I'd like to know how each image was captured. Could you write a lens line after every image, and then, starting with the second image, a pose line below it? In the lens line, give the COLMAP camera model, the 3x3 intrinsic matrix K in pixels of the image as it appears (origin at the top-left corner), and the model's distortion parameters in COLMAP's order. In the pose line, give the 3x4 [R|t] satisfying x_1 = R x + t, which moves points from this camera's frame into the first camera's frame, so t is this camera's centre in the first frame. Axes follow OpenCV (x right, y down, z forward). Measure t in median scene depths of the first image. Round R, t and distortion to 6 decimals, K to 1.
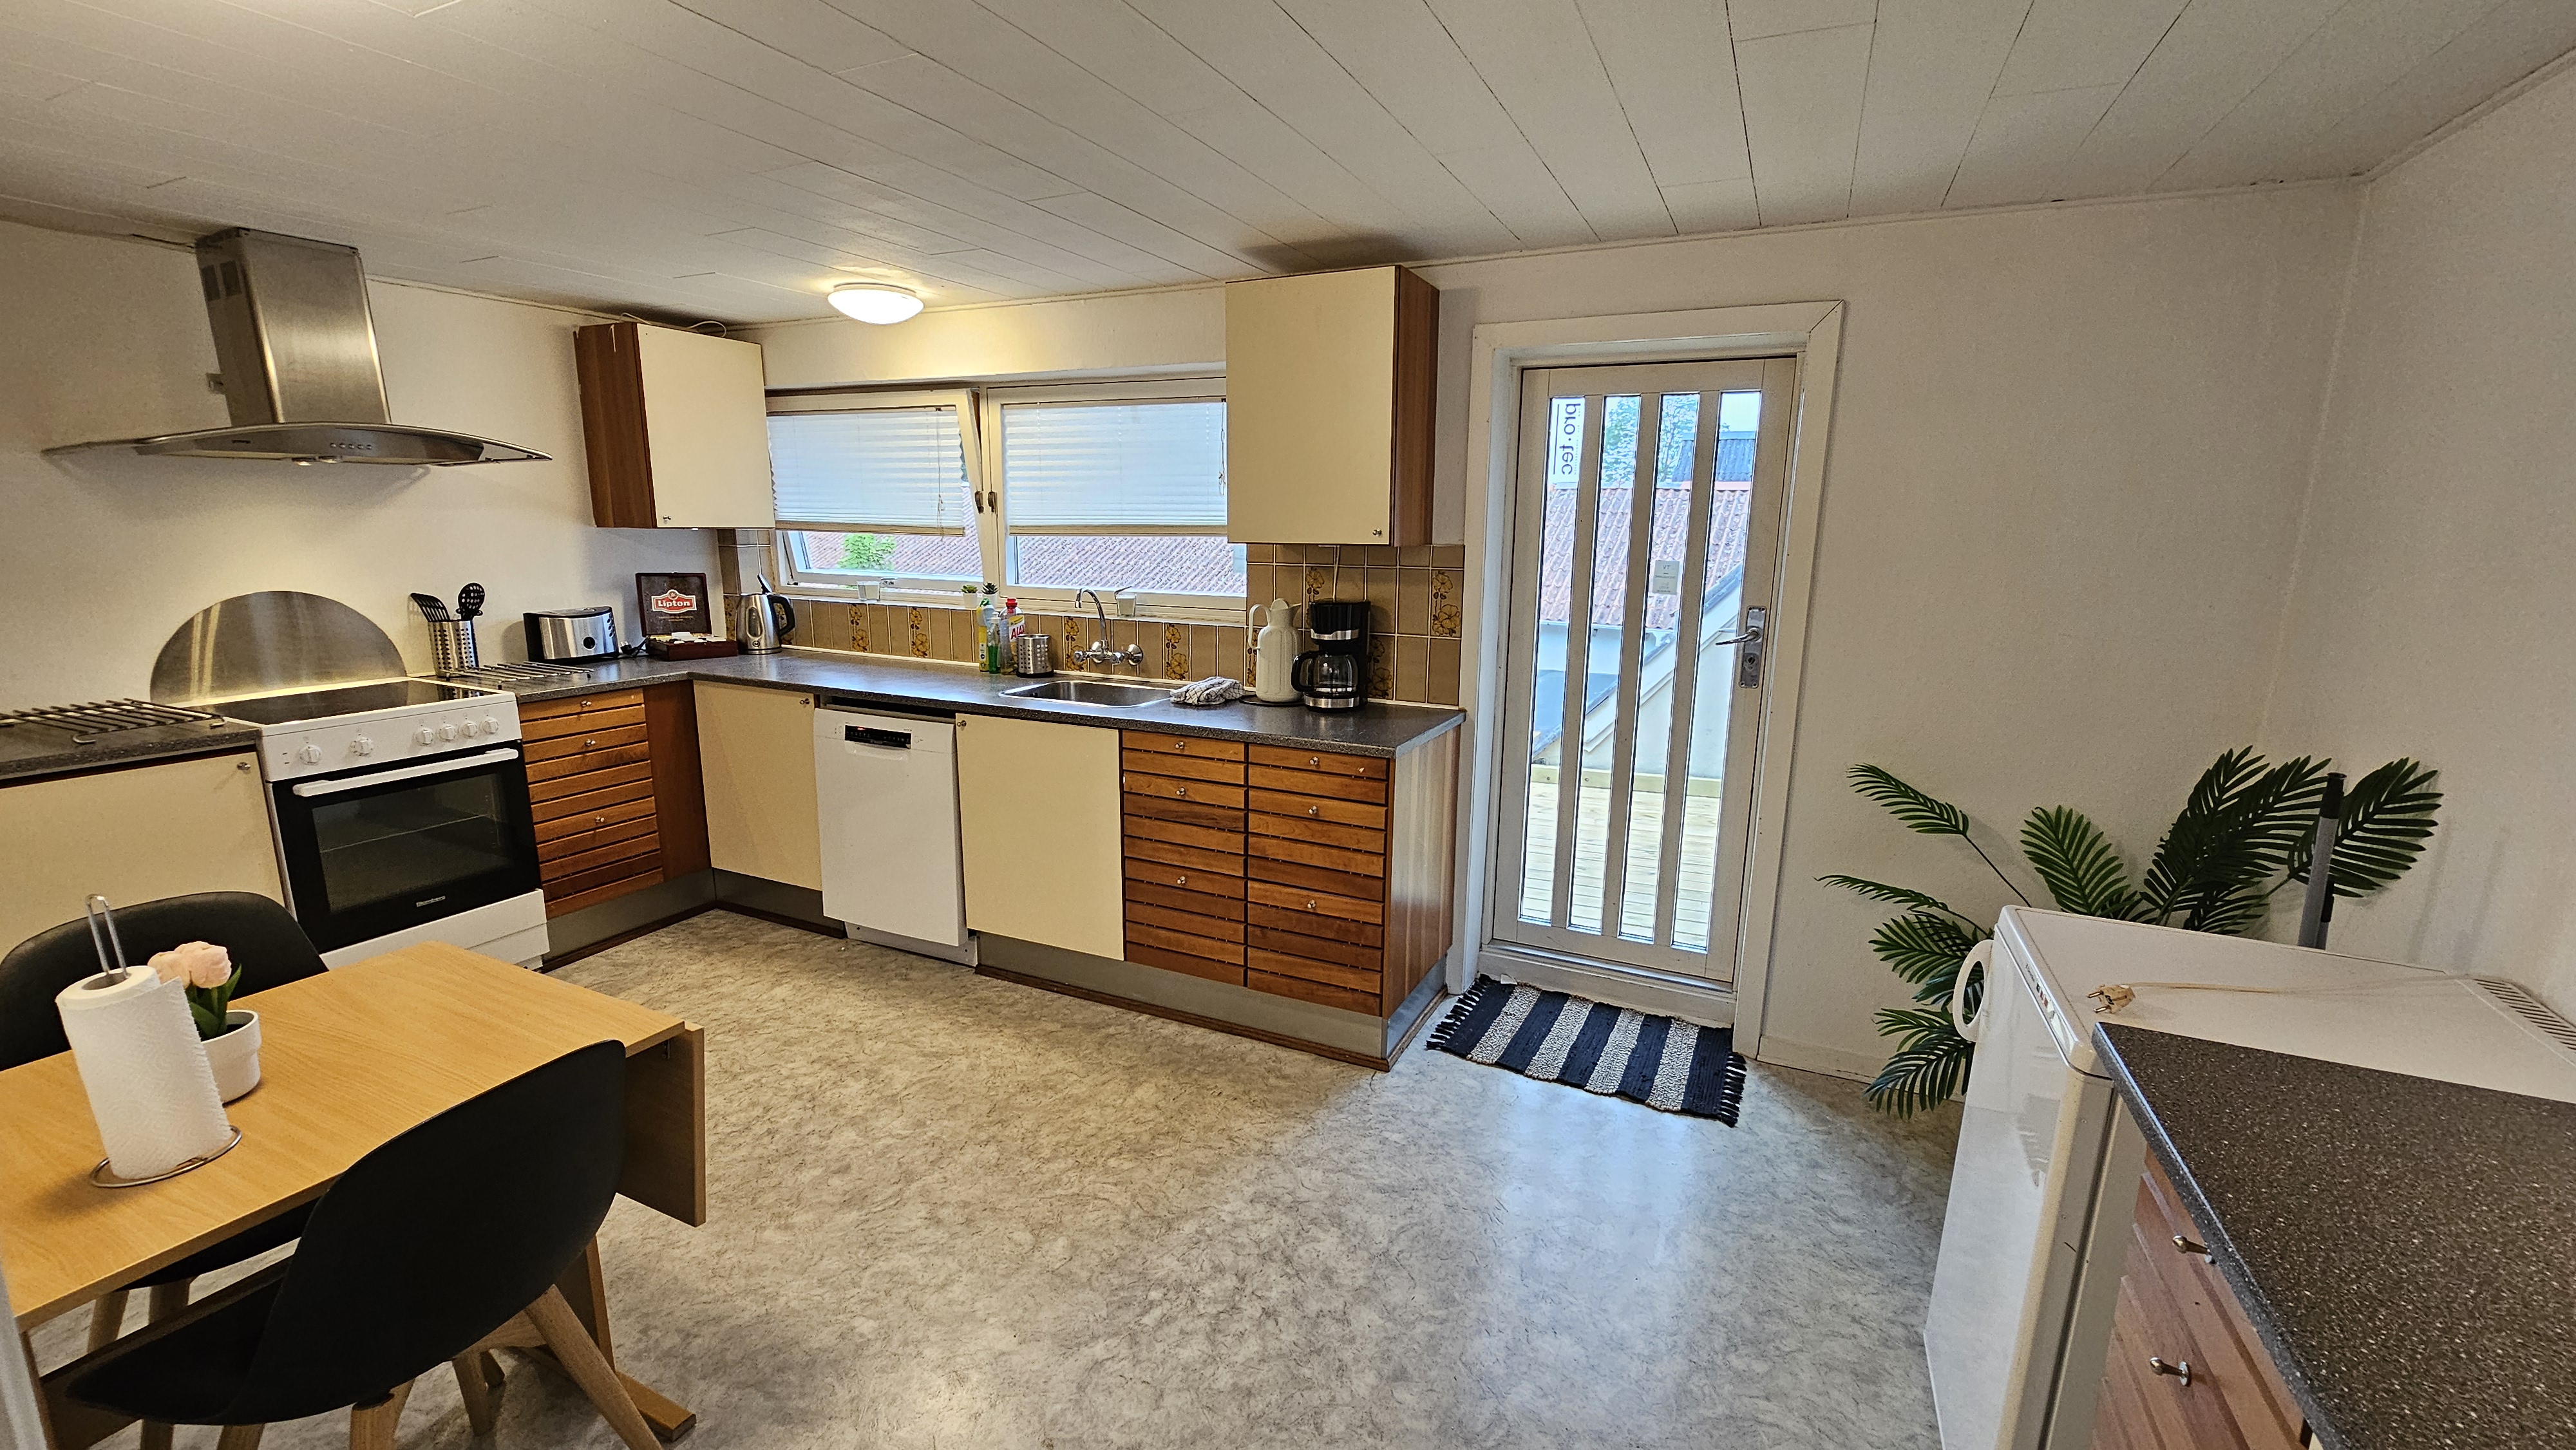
lens RADIAL K [[1050.8, 0, 1294.4], [0, 1050.8, 734.3], [0, 0, 1]] dist [-0.002479, -0.000065]
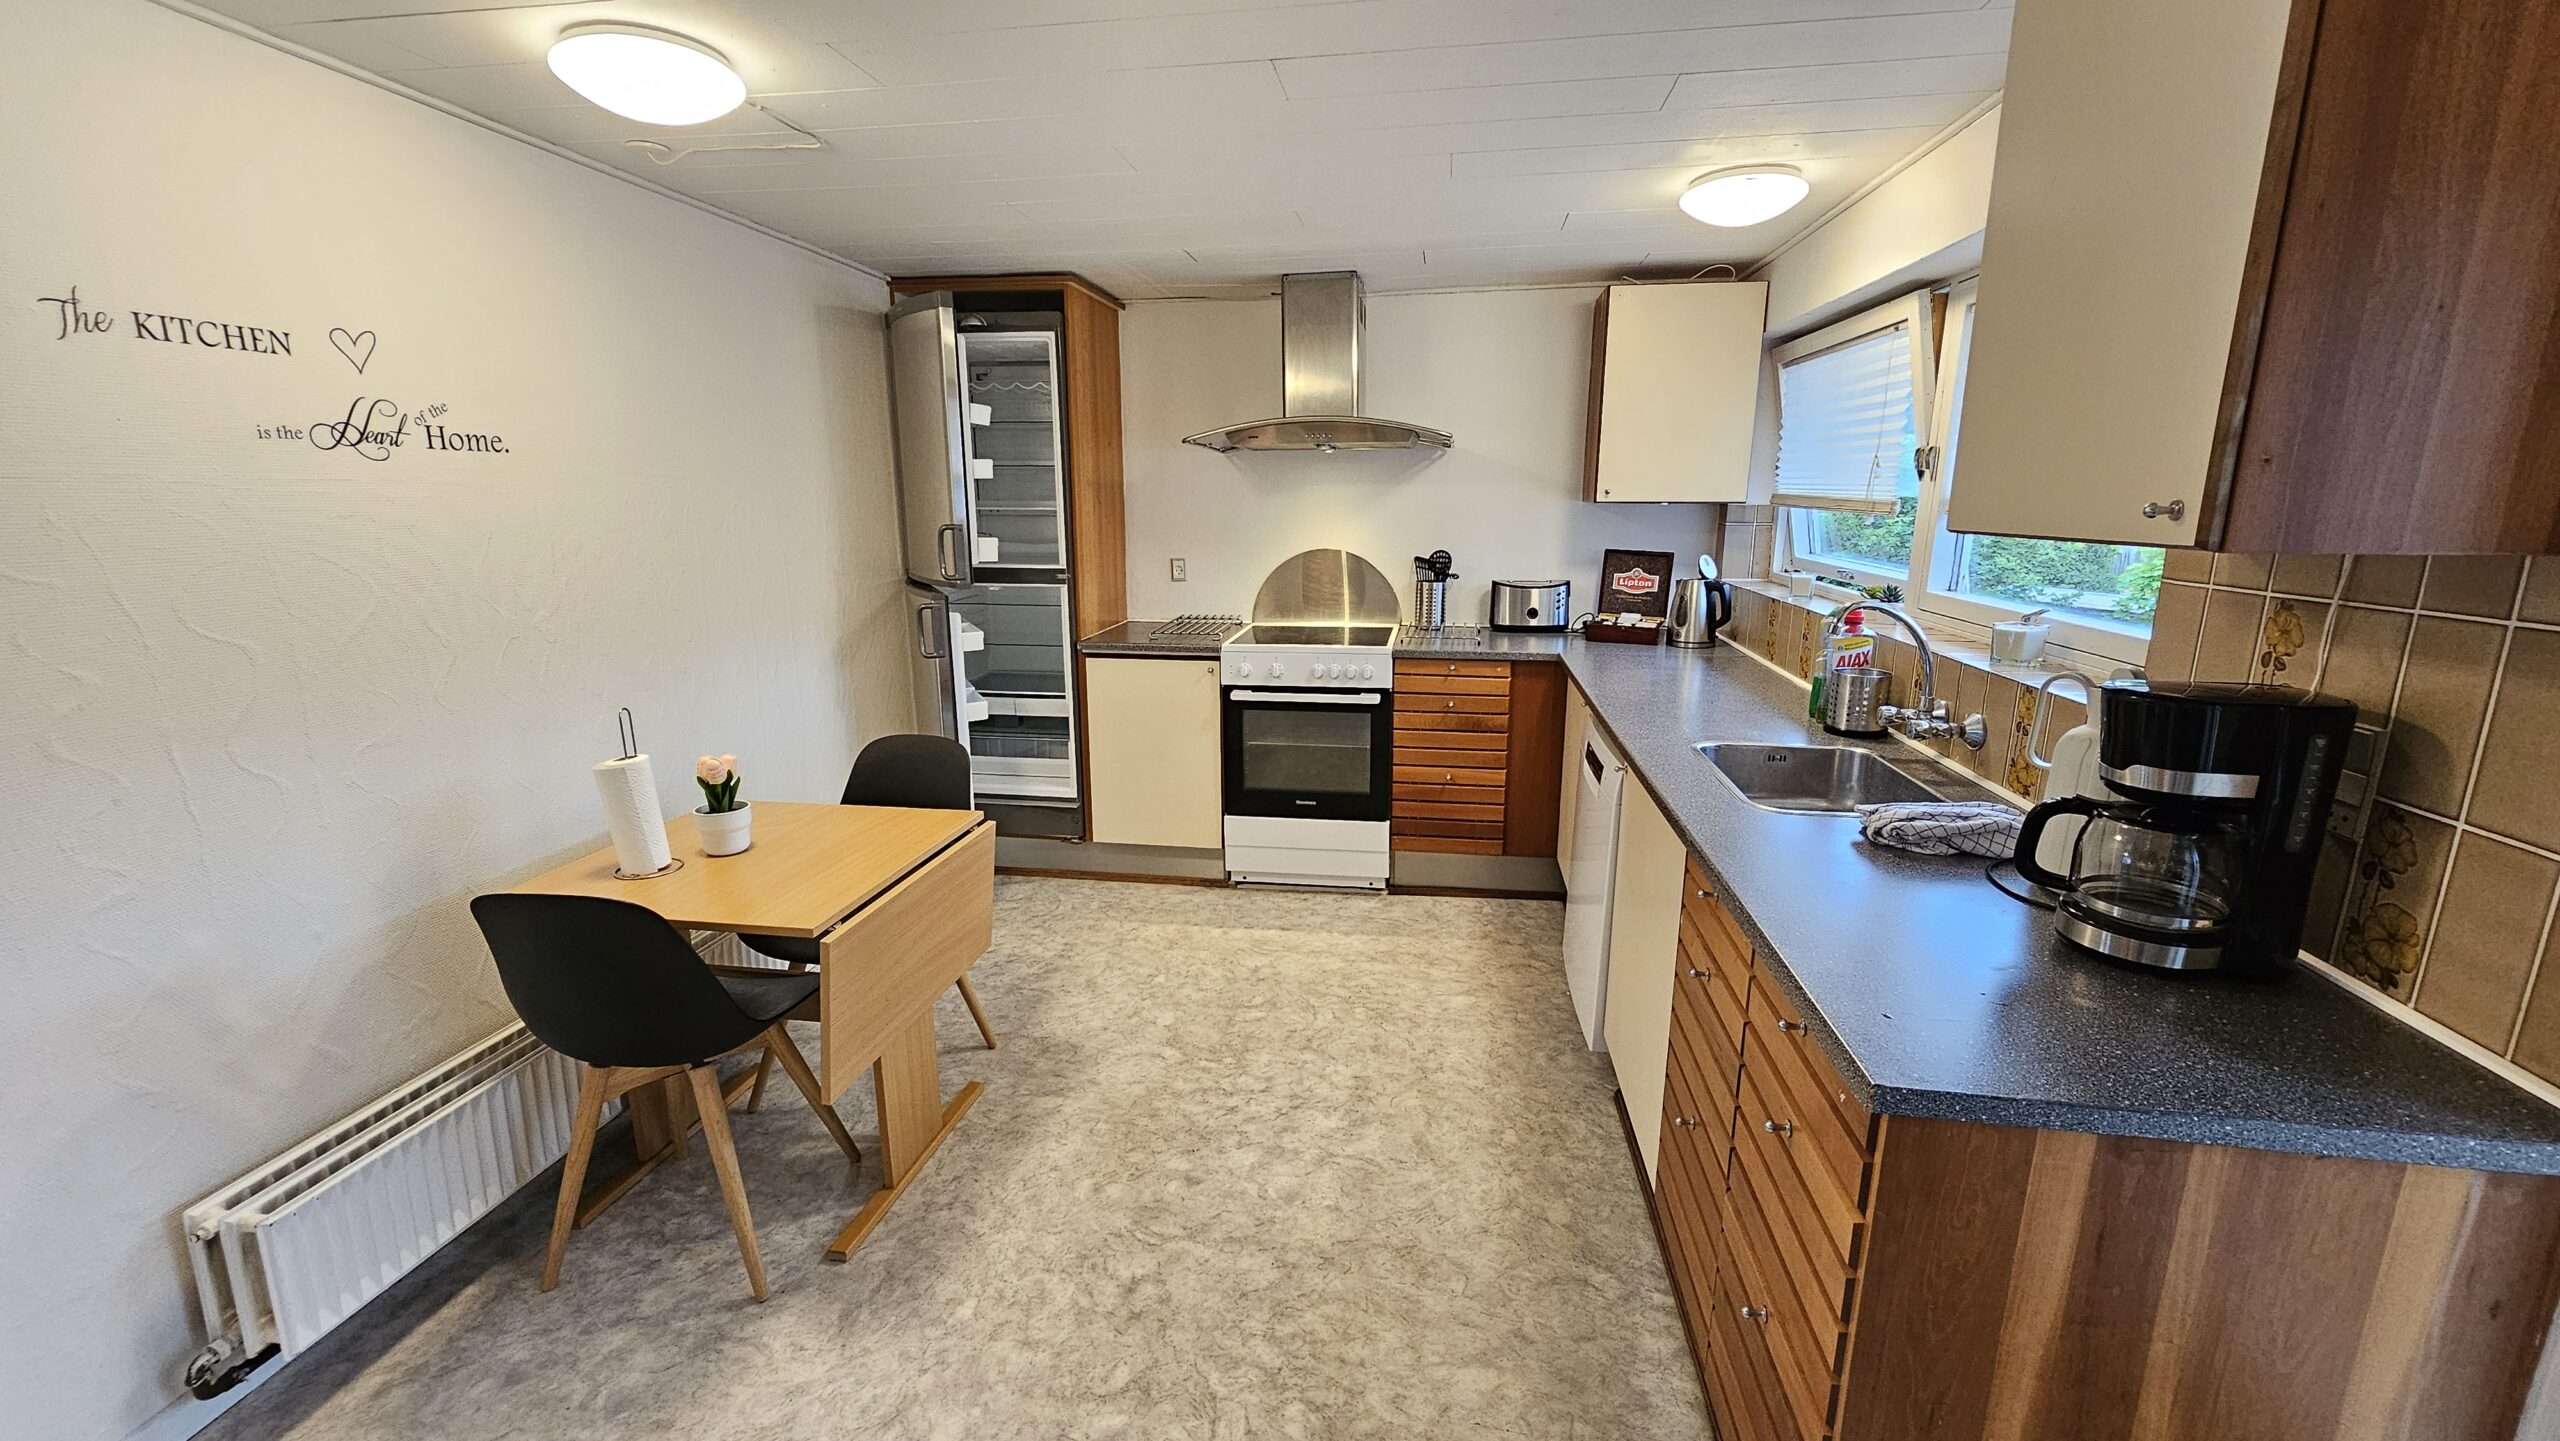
lens RADIAL K [[1044.4, 0, 1282.0], [0, 1044.4, 727.4], [0, 0, 1]] dist [-0.002479, -0.000065]
pose [[0.282621, 0.202085, -0.937703, 0.283362], [-0.188970, 0.970129, 0.152118, -0.100977], [0.940434, 0.134206, 0.312366, 0.527553]]
